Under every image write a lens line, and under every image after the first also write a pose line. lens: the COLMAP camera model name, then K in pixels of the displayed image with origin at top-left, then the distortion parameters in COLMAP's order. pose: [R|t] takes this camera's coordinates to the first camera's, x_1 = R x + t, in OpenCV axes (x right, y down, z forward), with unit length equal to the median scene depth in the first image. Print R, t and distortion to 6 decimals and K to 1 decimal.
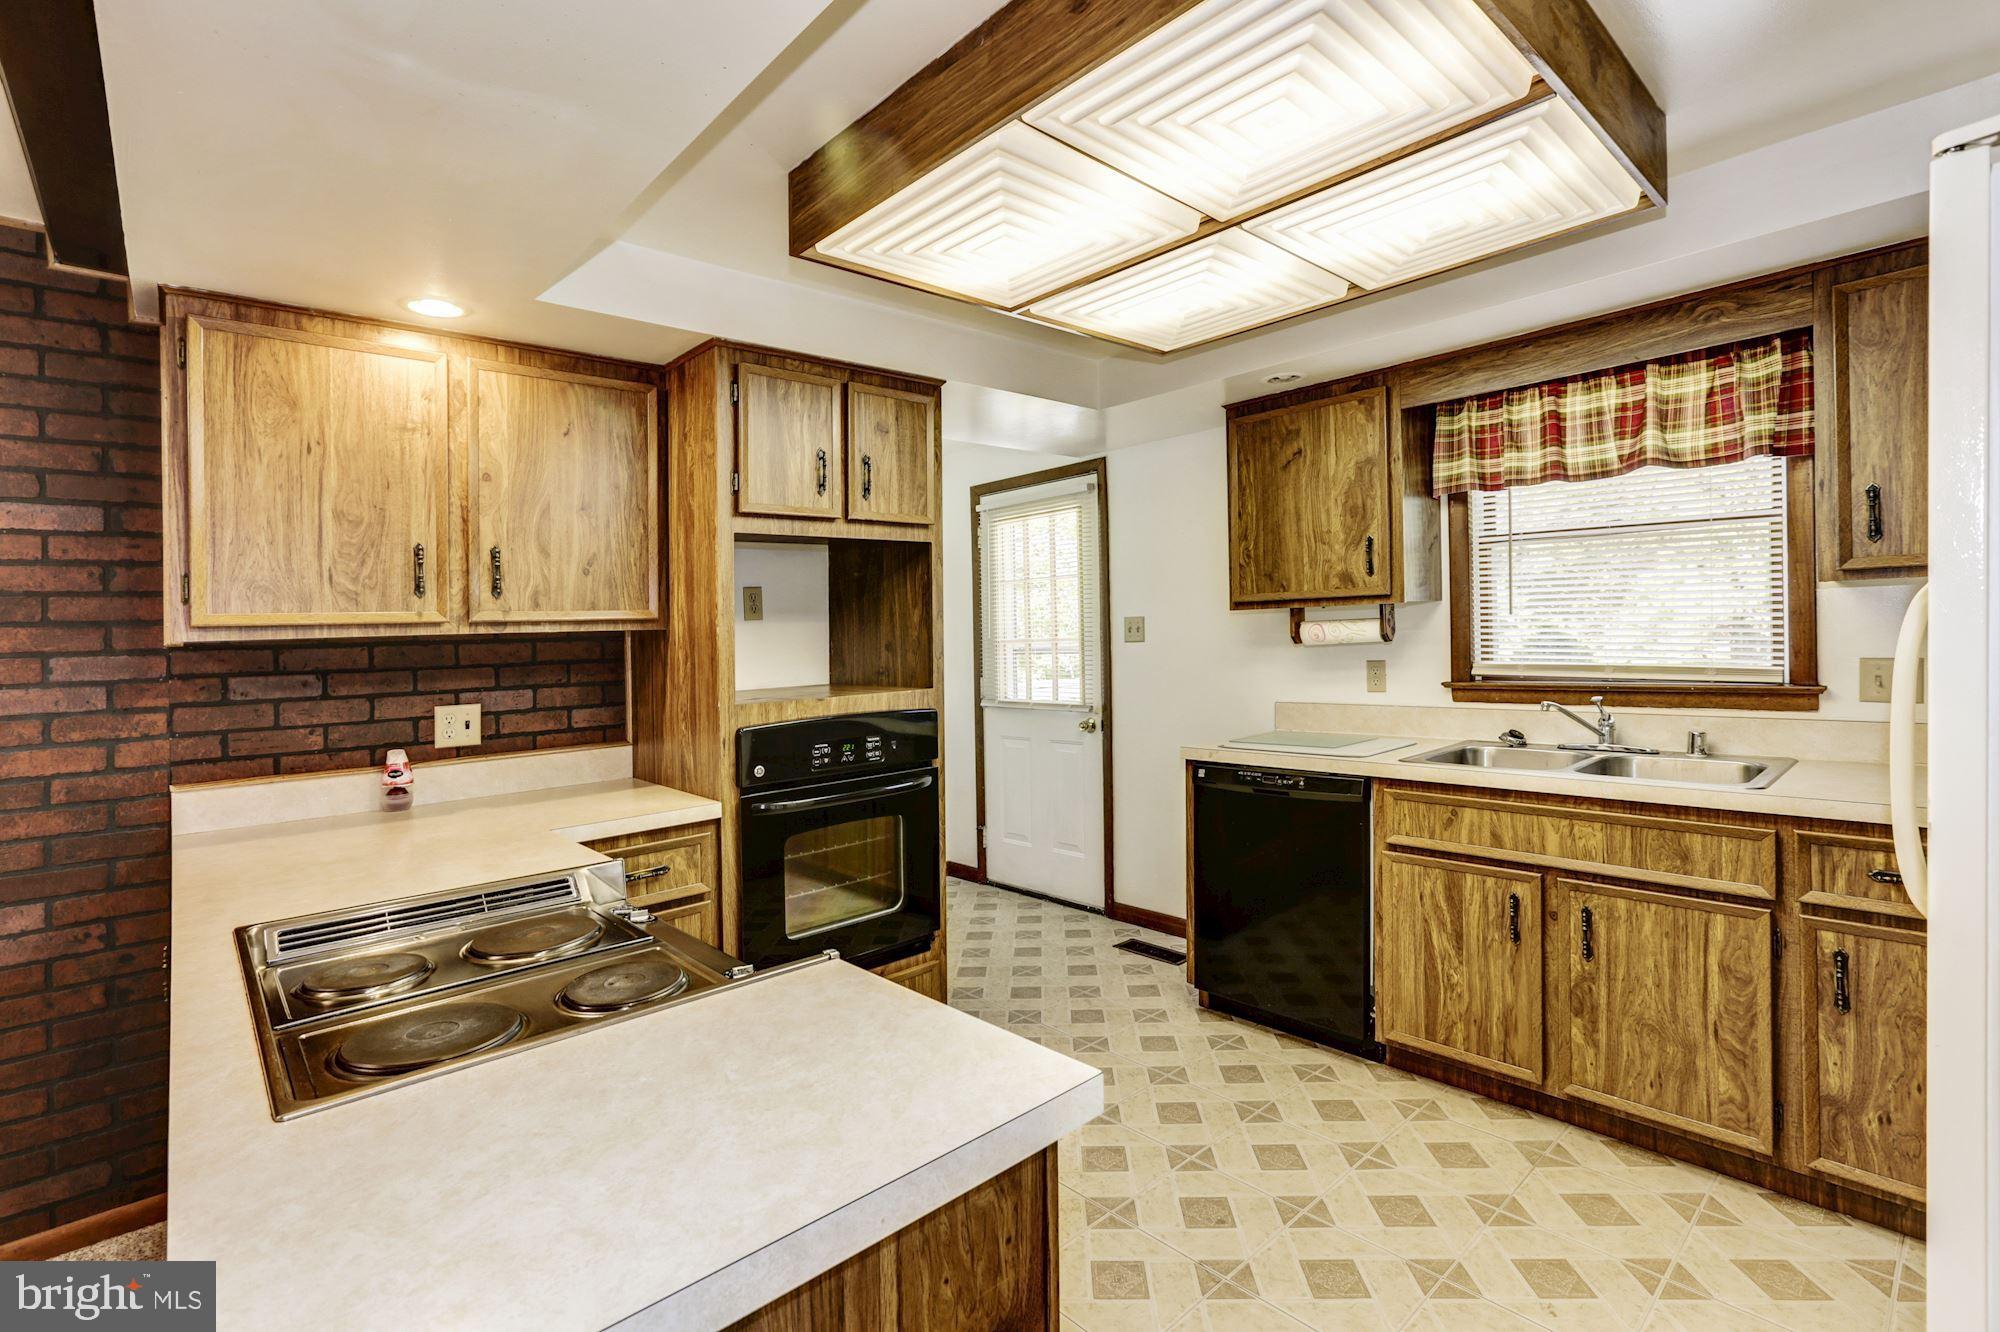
lens RADIAL K [[916.8, 0, 967.3], [0, 916.8, 631.5], [0, 0, 1]] dist [-0.004305, -0.000094]
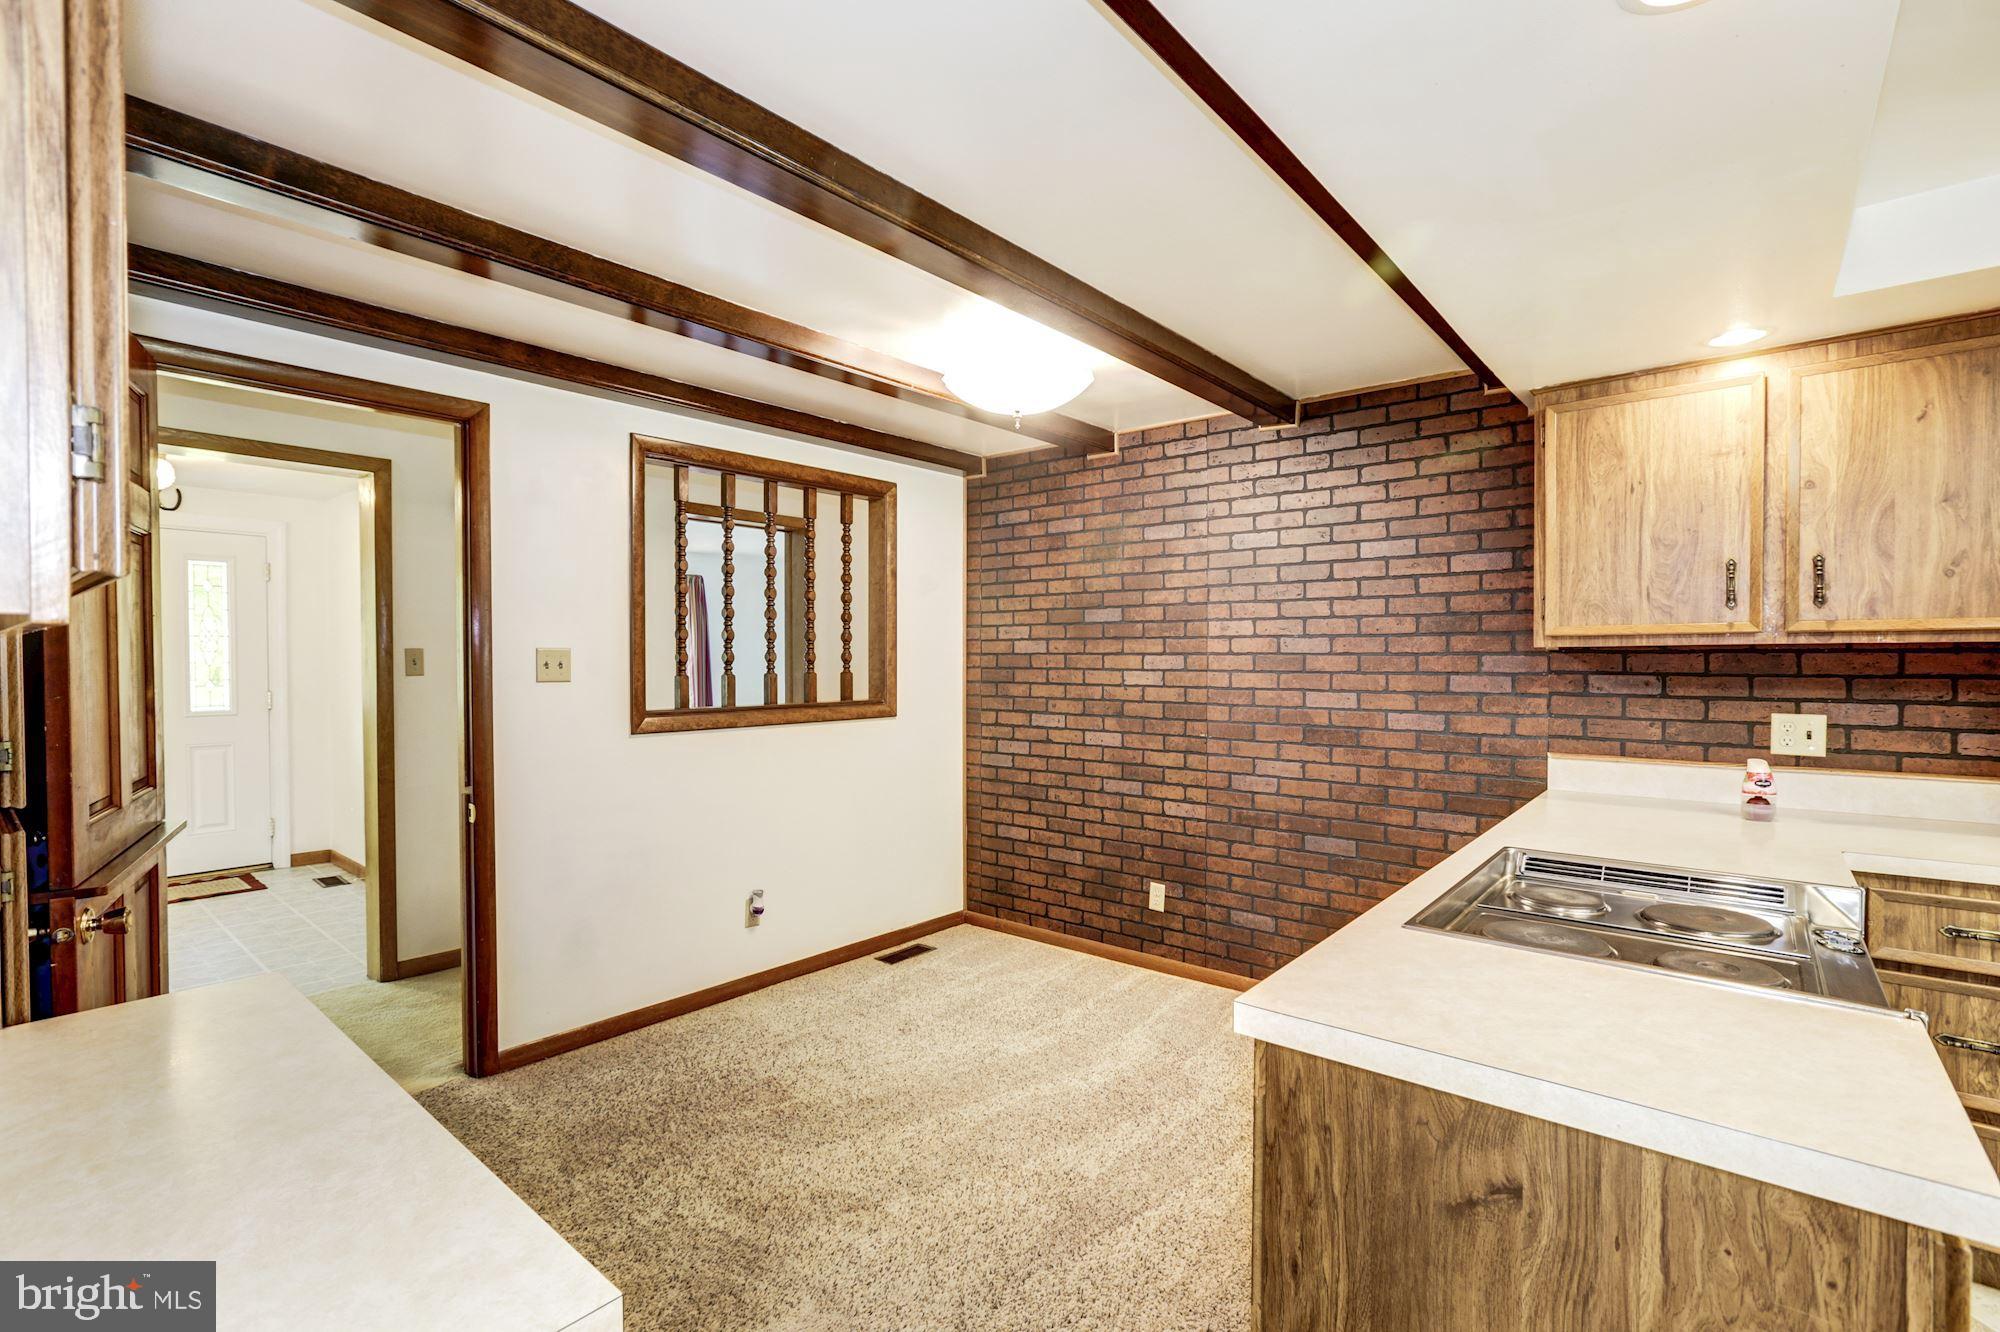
lens RADIAL K [[909.9, 0, 1000.0], [0, 909.9, 666.0], [0, 0, 1]] dist [0.002061, -0.001289]
pose [[0.153657, 0.040788, -0.987282, 0.323644], [0.000207, 0.999146, 0.041310, -0.014840], [0.988124, -0.006552, 0.153518, -0.011561]]
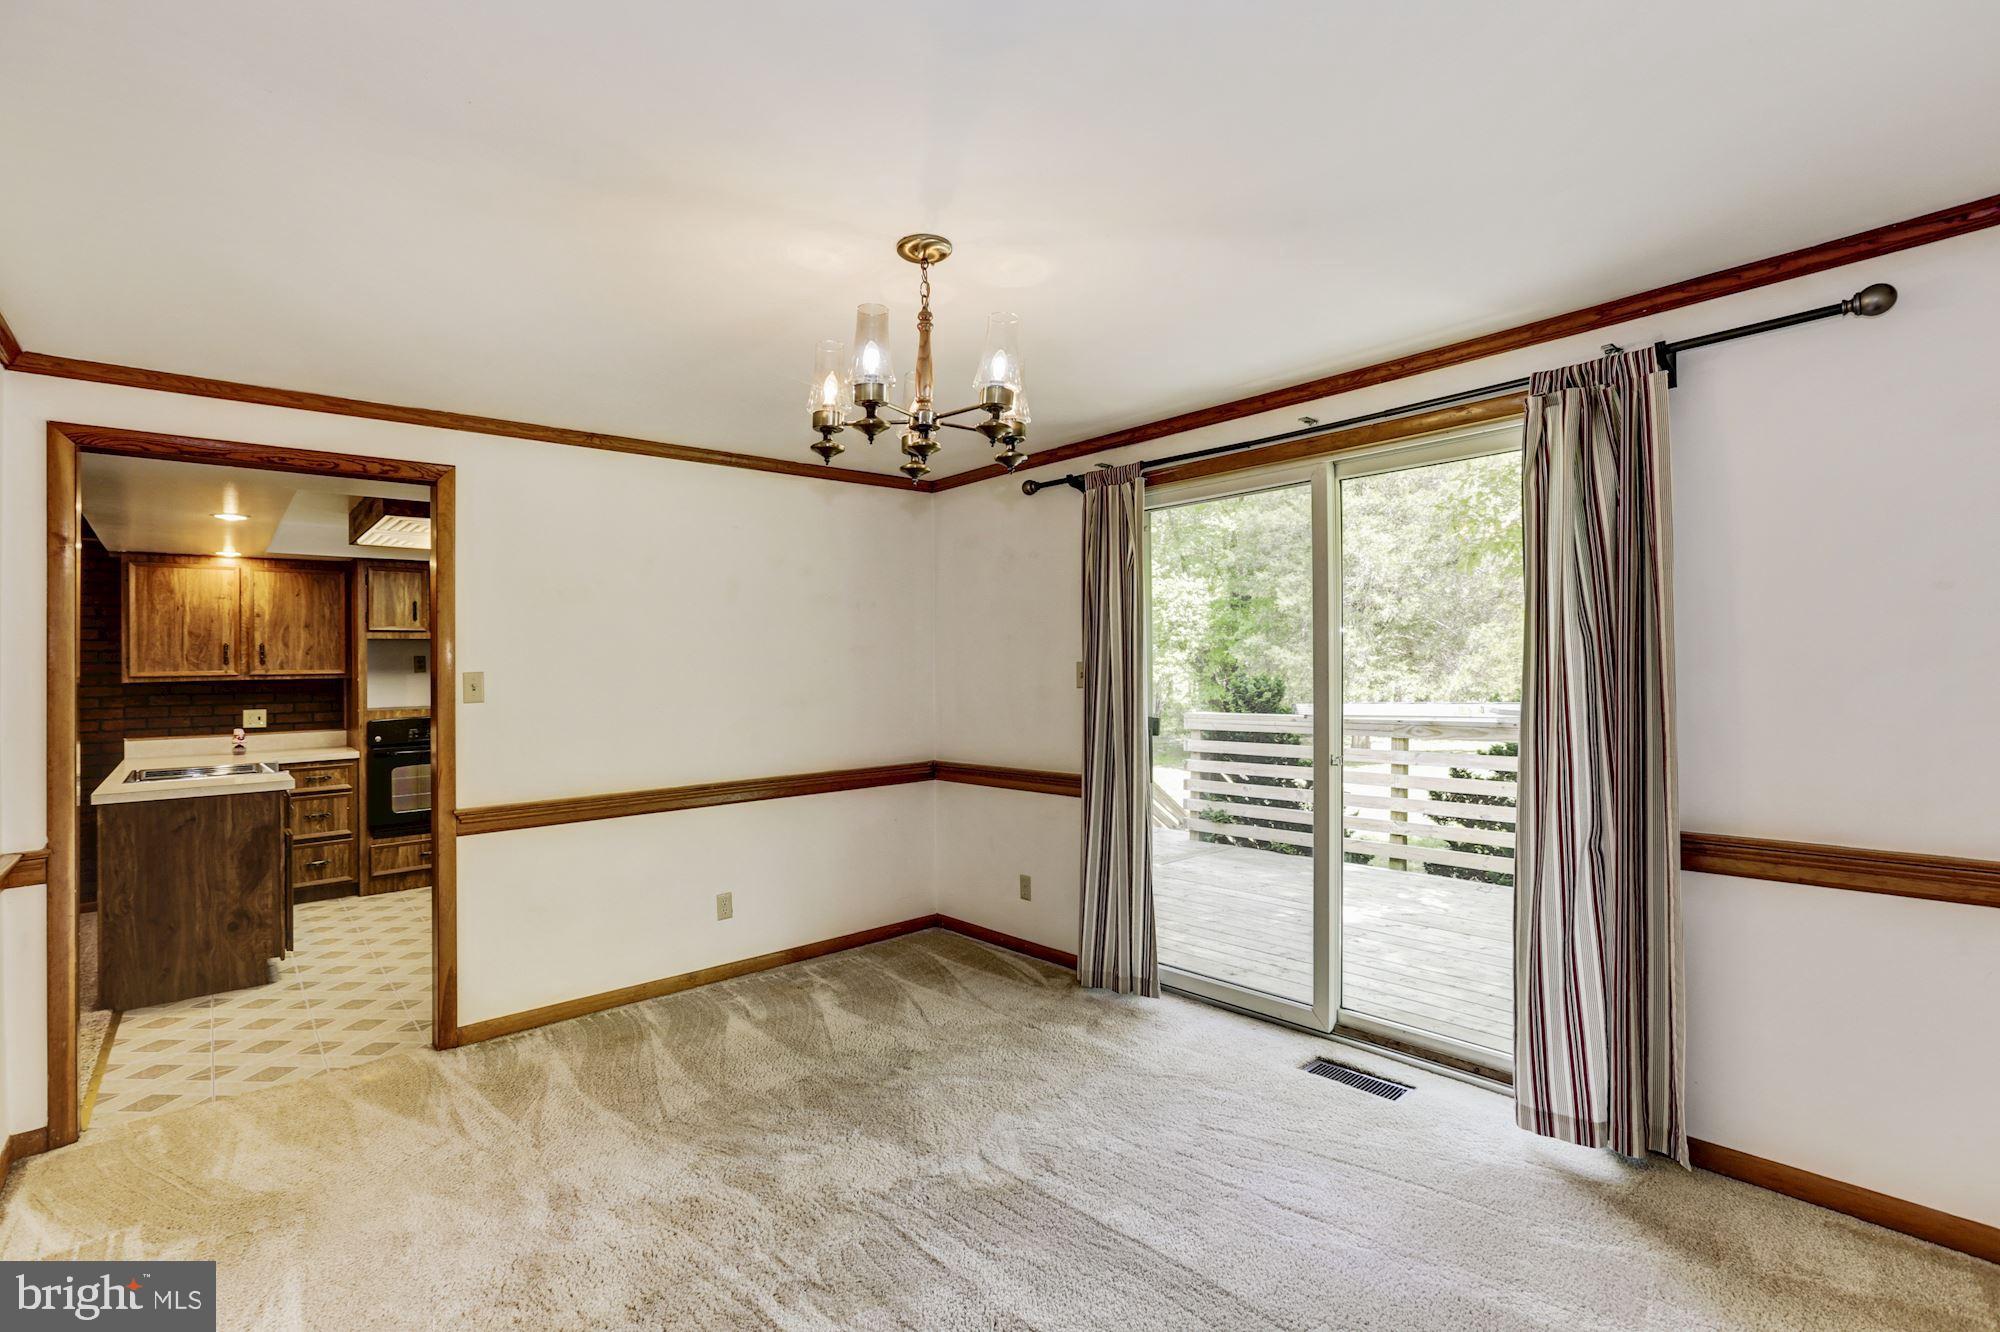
lens RADIAL K [[909.9, 0, 1000.0], [0, 909.9, 666.0], [0, 0, 1]] dist [0.002061, -0.001289]
pose [[0.999866, 0.015805, -0.004269, 1.504630], [-0.015800, 0.999874, 0.001181, -0.070299], [0.004287, -0.001113, 0.999990, -1.456735]]
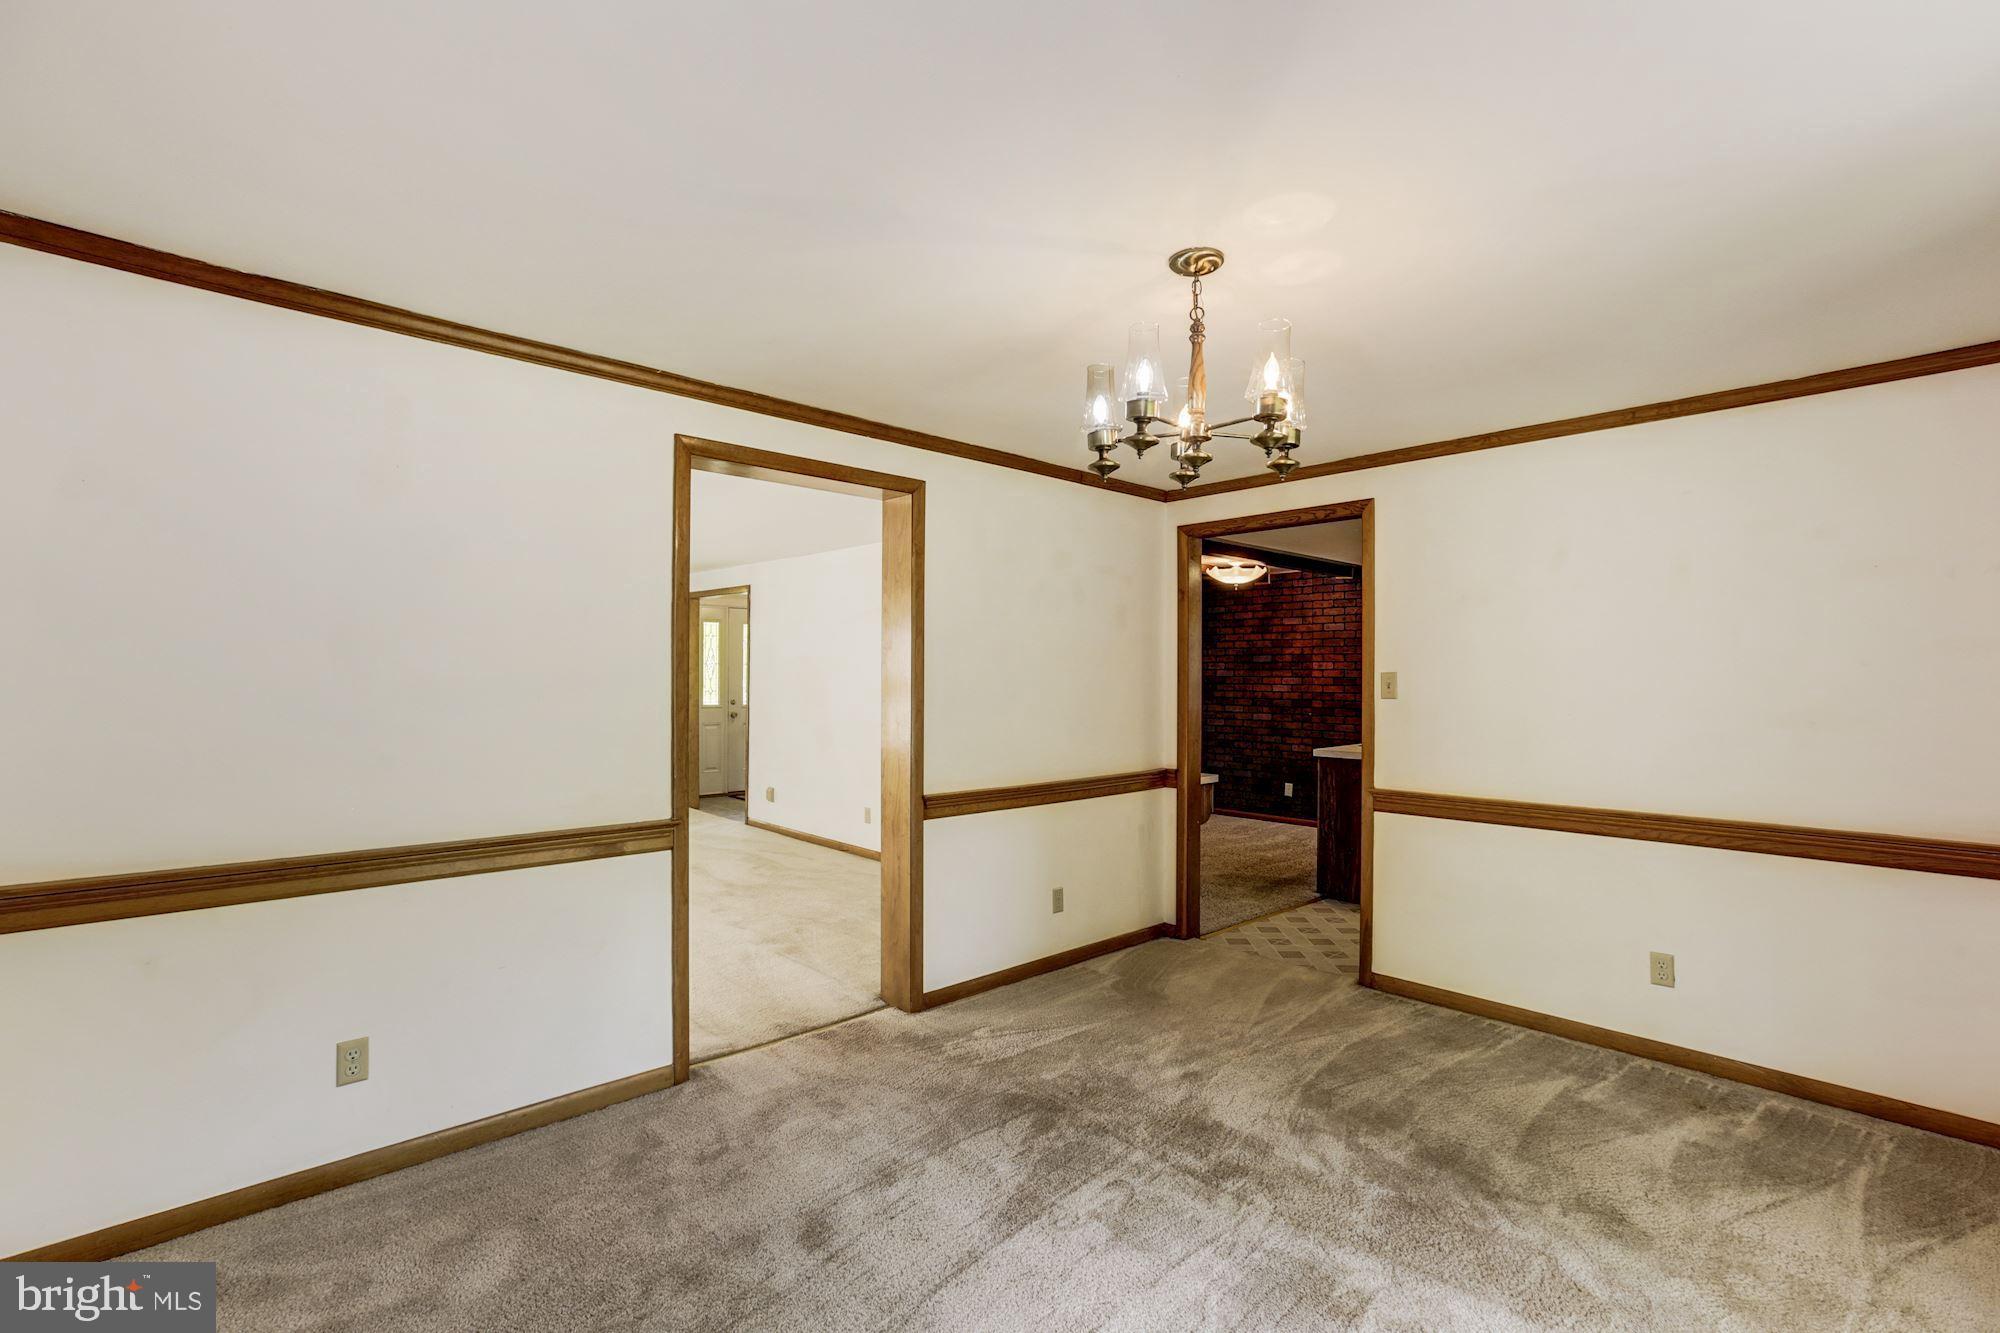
lens RADIAL K [[923.2, 0, 1000.0], [0, 923.2, 666.5], [0, 0, 1]] dist [0.000000, 0.000636]
pose [[0.038620, 0.024257, -0.998959, 2.359835], [-0.001878, 0.999705, 0.024202, -0.097224], [0.999252, 0.000942, 0.038654, -0.766374]]
